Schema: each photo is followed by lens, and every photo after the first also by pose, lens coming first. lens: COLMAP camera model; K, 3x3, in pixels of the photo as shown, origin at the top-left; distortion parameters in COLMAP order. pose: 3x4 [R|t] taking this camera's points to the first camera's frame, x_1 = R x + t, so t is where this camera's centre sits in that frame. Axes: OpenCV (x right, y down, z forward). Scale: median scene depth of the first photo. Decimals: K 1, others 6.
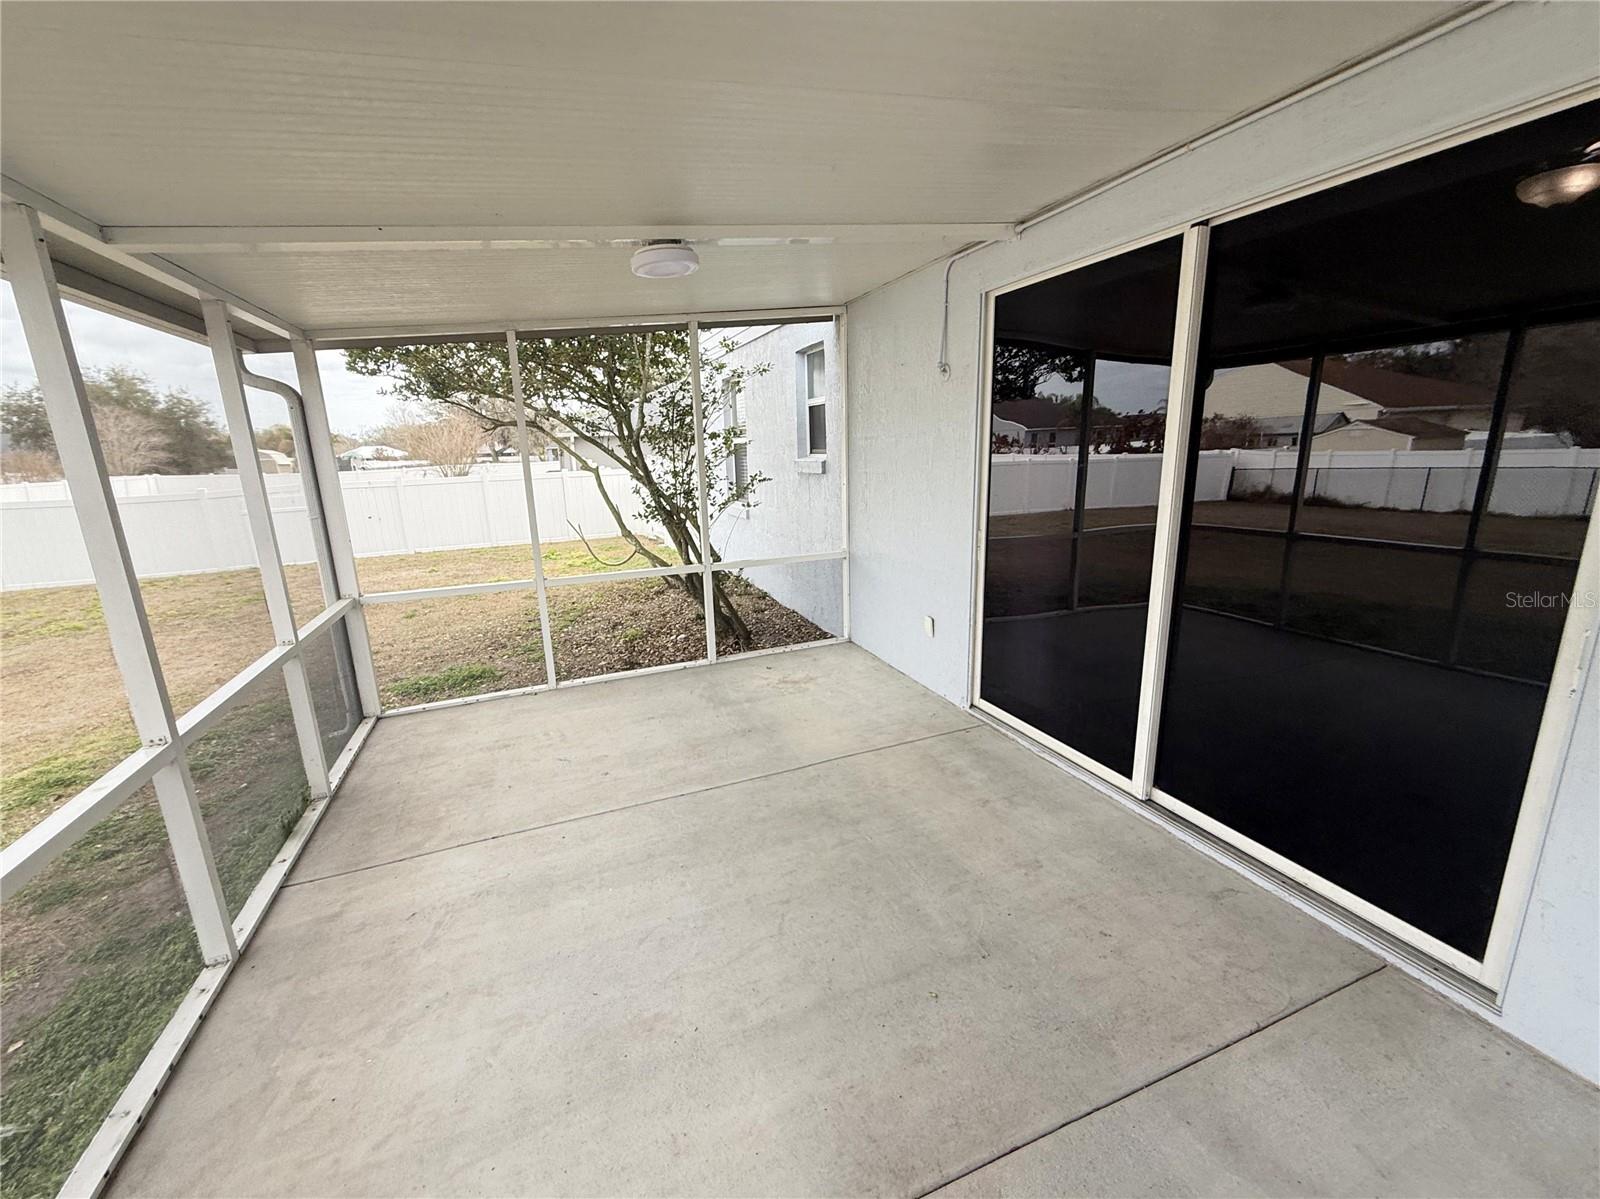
lens RADIAL K [[640.6, 0, 799.0], [0, 640.6, 600.5], [0, 0, 1]] dist [0.003254, 0.000845]
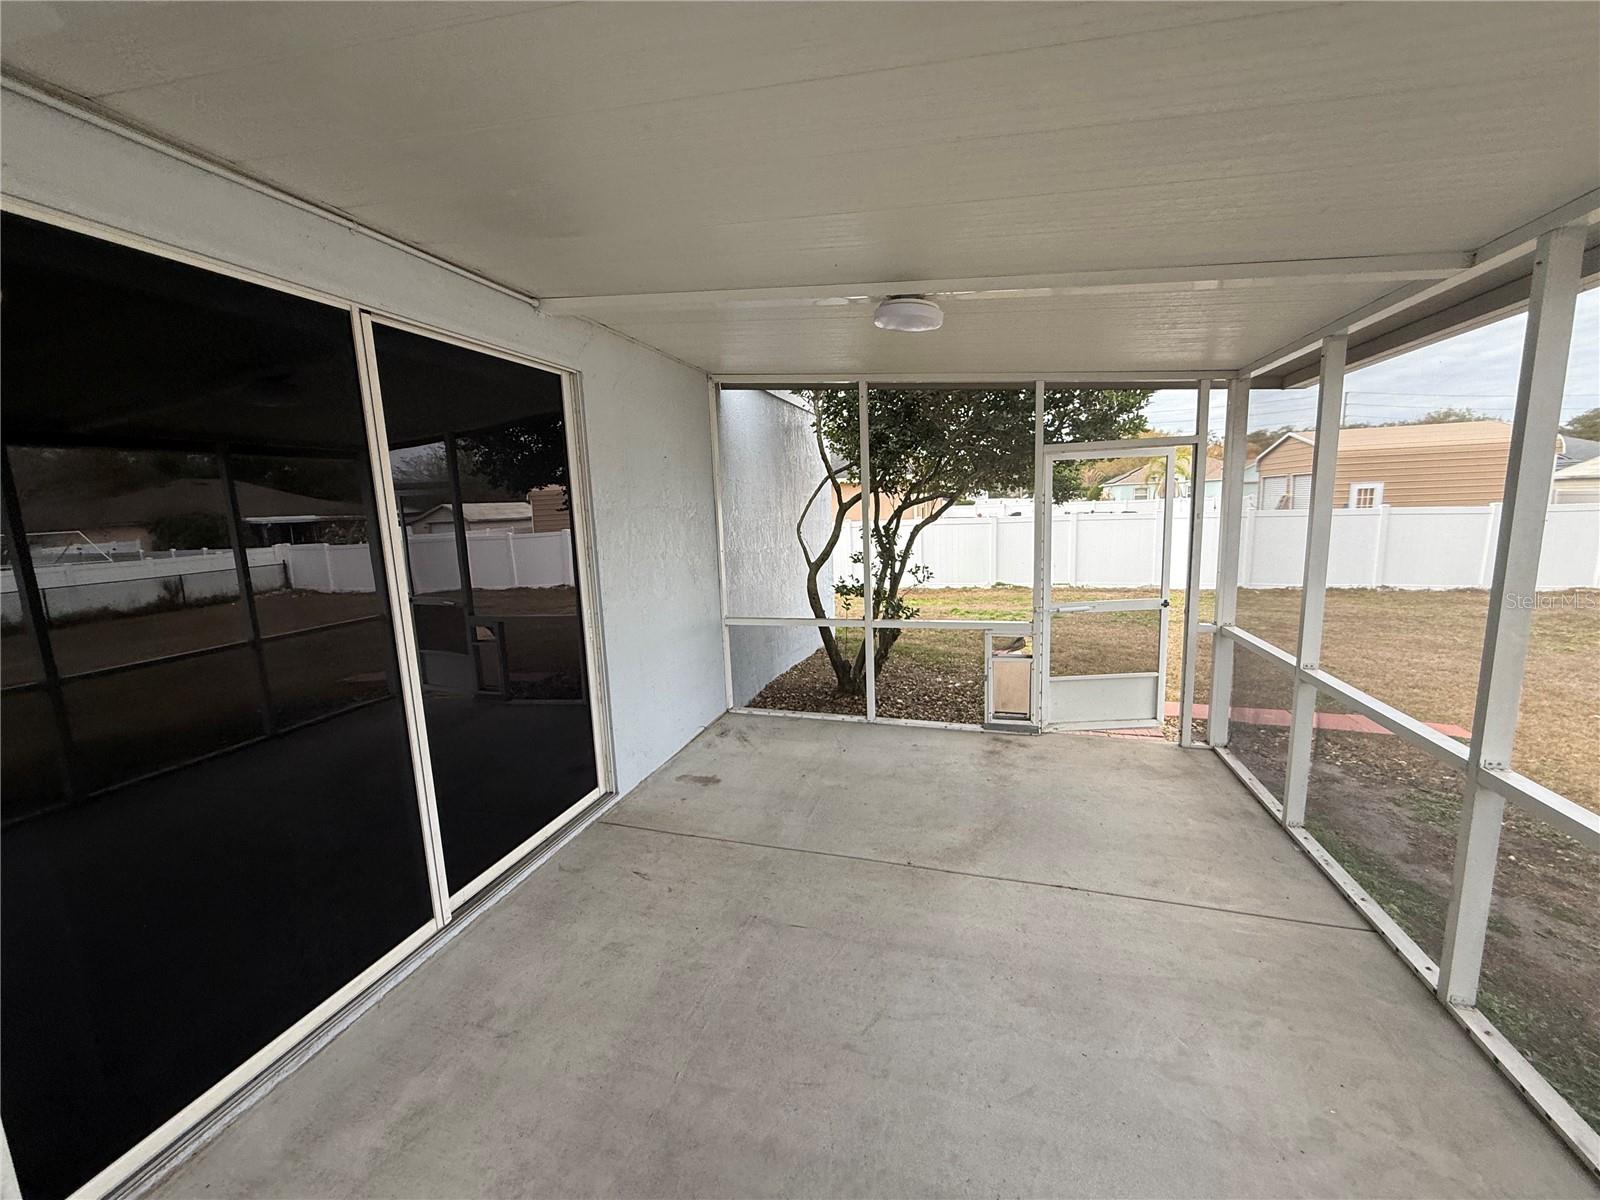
lens RADIAL K [[640.6, 0, 796.6], [0, 640.6, 602.4], [0, 0, 1]] dist [0.003254, 0.000845]
pose [[-0.783668, -0.032861, 0.620310, -0.478798], [0.206211, 0.928208, 0.309688, -0.347216], [-0.585954, 0.370607, -0.720631, 1.465544]]
